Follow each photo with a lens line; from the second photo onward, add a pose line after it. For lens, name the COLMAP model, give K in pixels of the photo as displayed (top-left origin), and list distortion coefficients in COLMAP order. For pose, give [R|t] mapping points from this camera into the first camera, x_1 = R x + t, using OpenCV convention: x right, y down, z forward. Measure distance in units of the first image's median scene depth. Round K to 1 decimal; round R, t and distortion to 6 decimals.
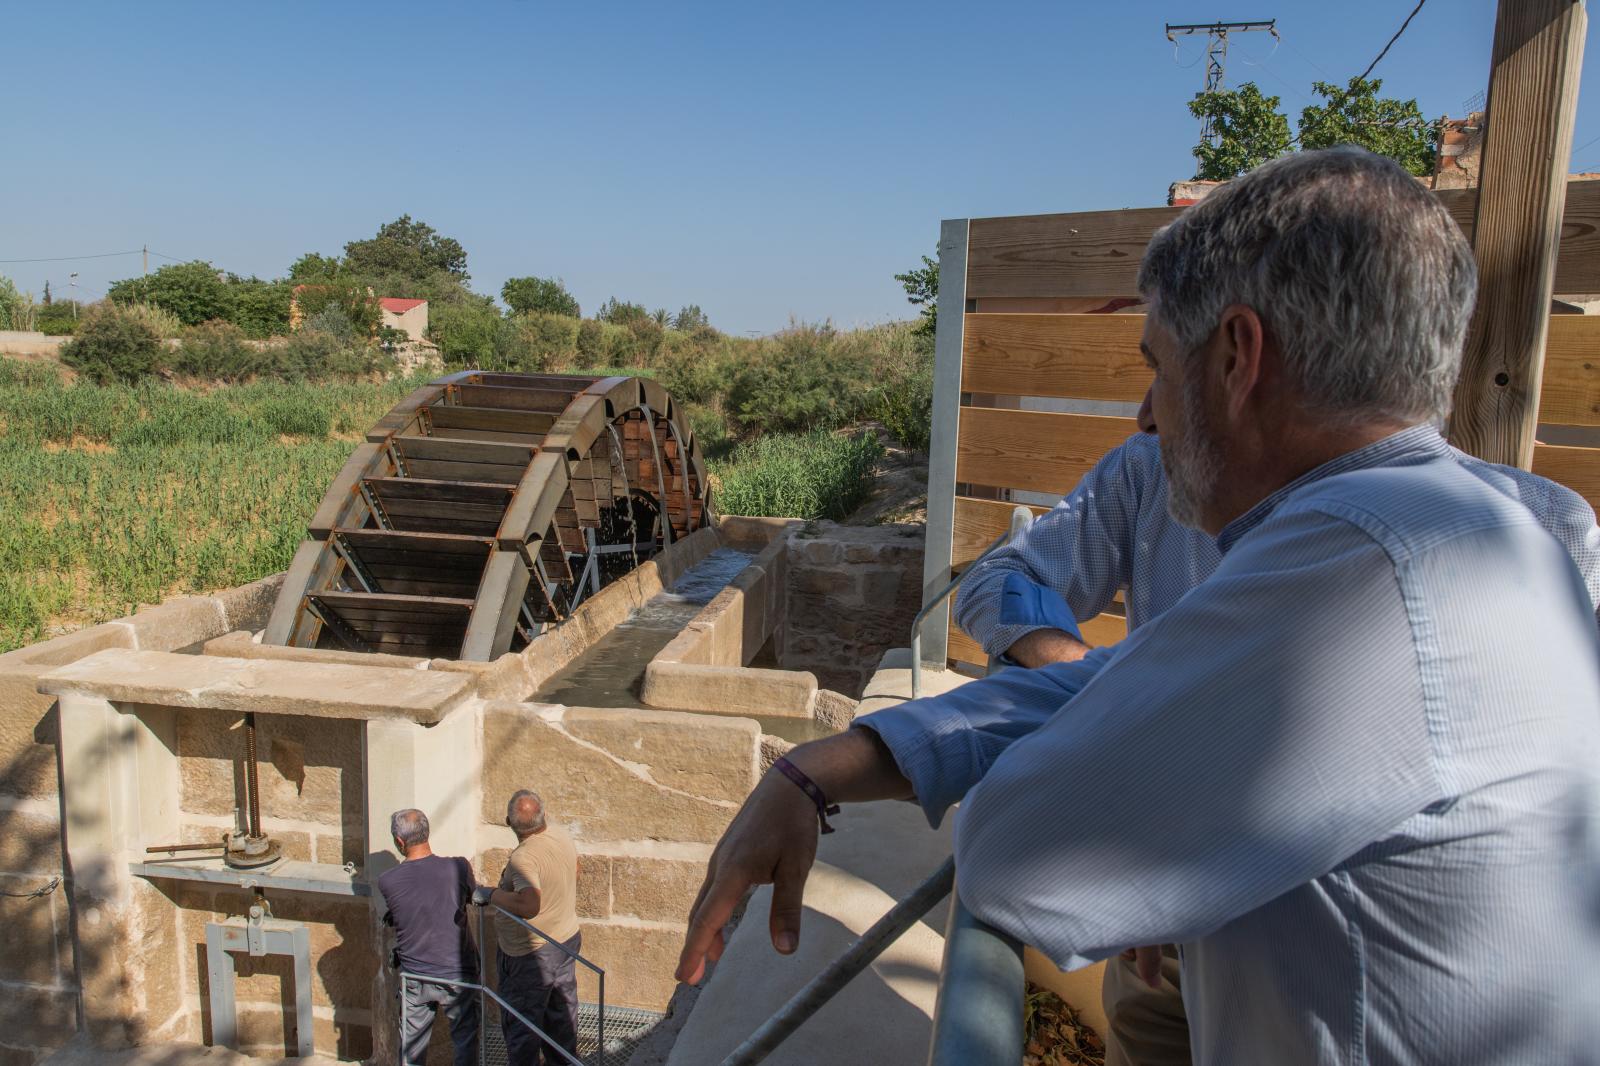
lens RADIAL K [[1133.2, 0, 841.6], [0, 1133.2, 525.5], [0, 0, 1]] dist [0.023230, -0.008201]
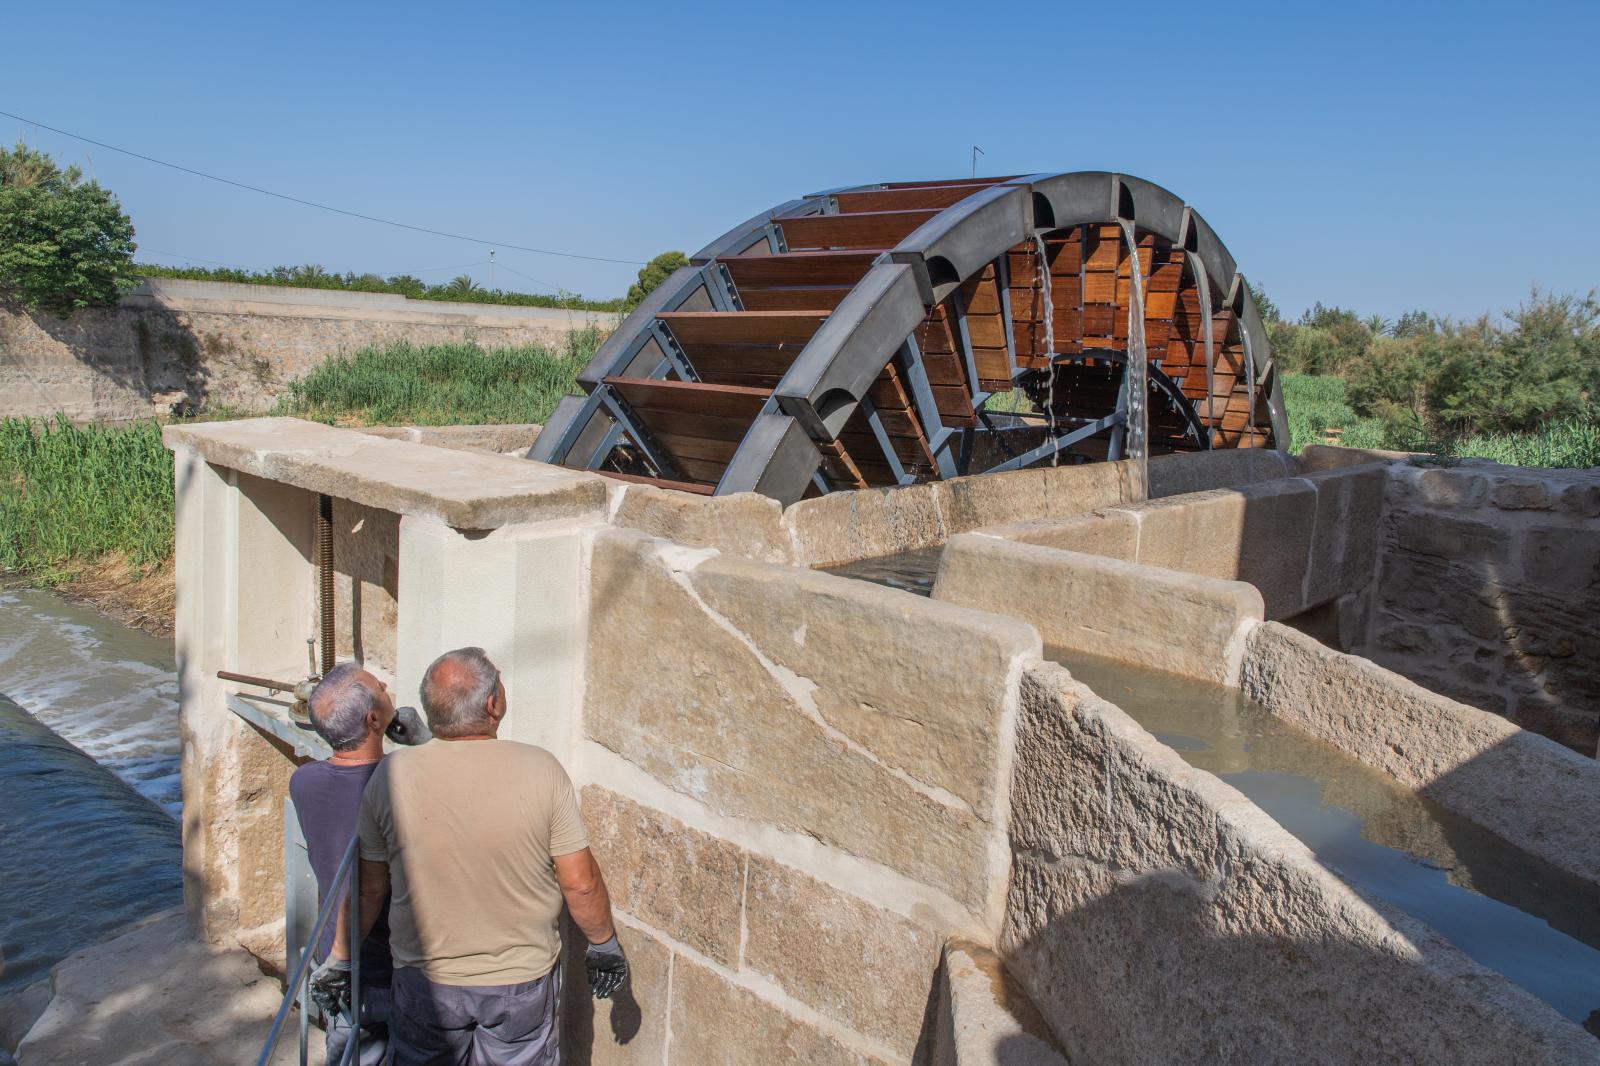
lens RADIAL K [[1215.7, 0, 769.5], [0, 1215.7, 465.5], [0, 0, 1]] dist [0.023443, -0.002224]
pose [[0.824594, 0.080954, -0.559903, 0.093847], [-0.108382, 0.993982, -0.015902, 0.120254], [0.555246, 0.073796, 0.828406, 0.511717]]
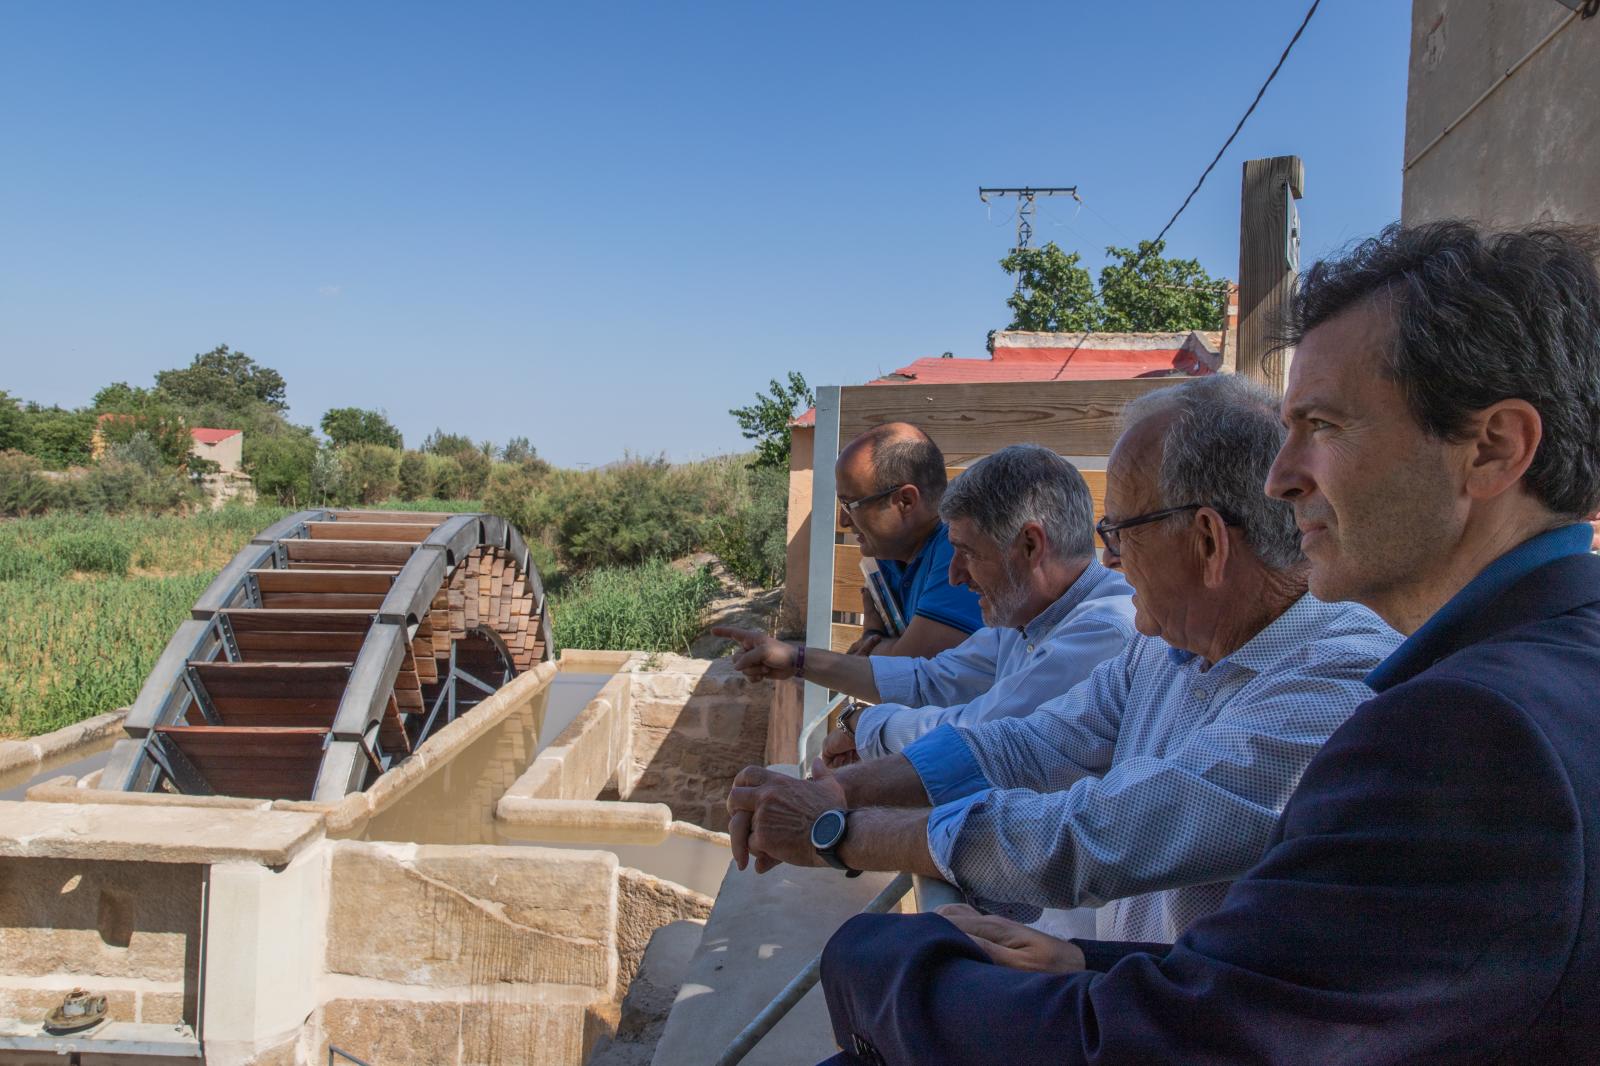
lens RADIAL K [[1137.7, 0, 799.2], [0, 1137.7, 486.8], [0, 0, 1]] dist [-0.006541, 0.006940]
pose [[0.994002, 0.002004, 0.109341, -0.021369], [0.014351, 0.988796, -0.148583, 0.003146], [-0.108414, 0.149261, 0.982837, -0.051333]]
